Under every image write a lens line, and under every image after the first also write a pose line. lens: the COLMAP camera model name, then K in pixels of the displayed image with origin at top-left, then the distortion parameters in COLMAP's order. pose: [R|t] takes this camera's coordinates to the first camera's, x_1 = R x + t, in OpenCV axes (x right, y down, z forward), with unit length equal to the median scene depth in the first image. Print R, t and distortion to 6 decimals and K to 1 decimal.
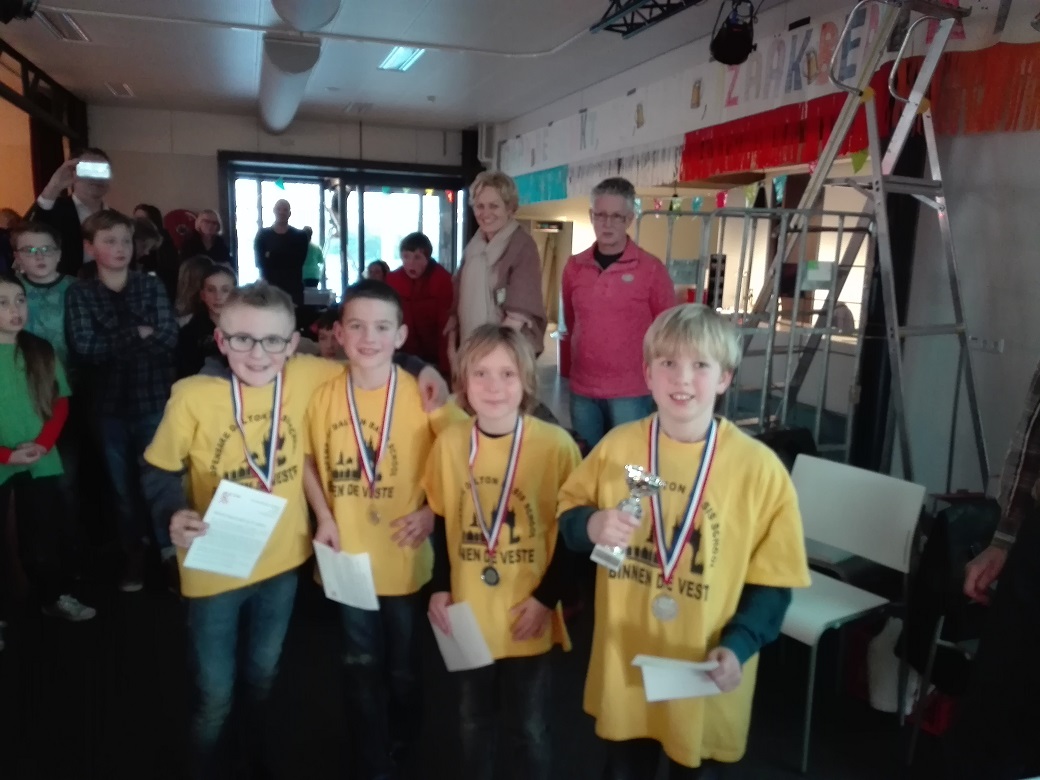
lens RADIAL K [[858.2, 0, 520.0], [0, 858.2, 390.0], [0, 0, 1]] dist [0.053161, -0.113609]
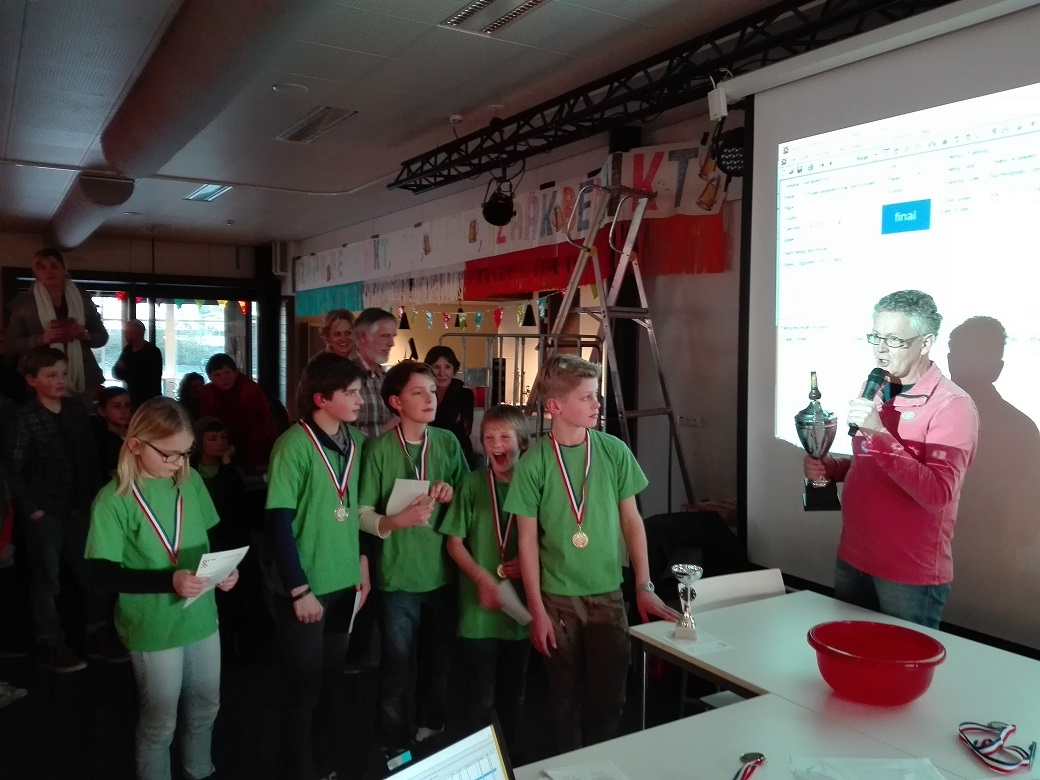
lens RADIAL K [[861.8, 0, 535.8], [0, 861.8, 389.6], [0, 0, 1]] dist [0.113152, -0.198642]
pose [[0.964276, -0.039510, 0.261938, -0.041804], [0.068595, 0.992330, -0.102838, 0.015151], [-0.255866, 0.117132, 0.959590, -0.184051]]
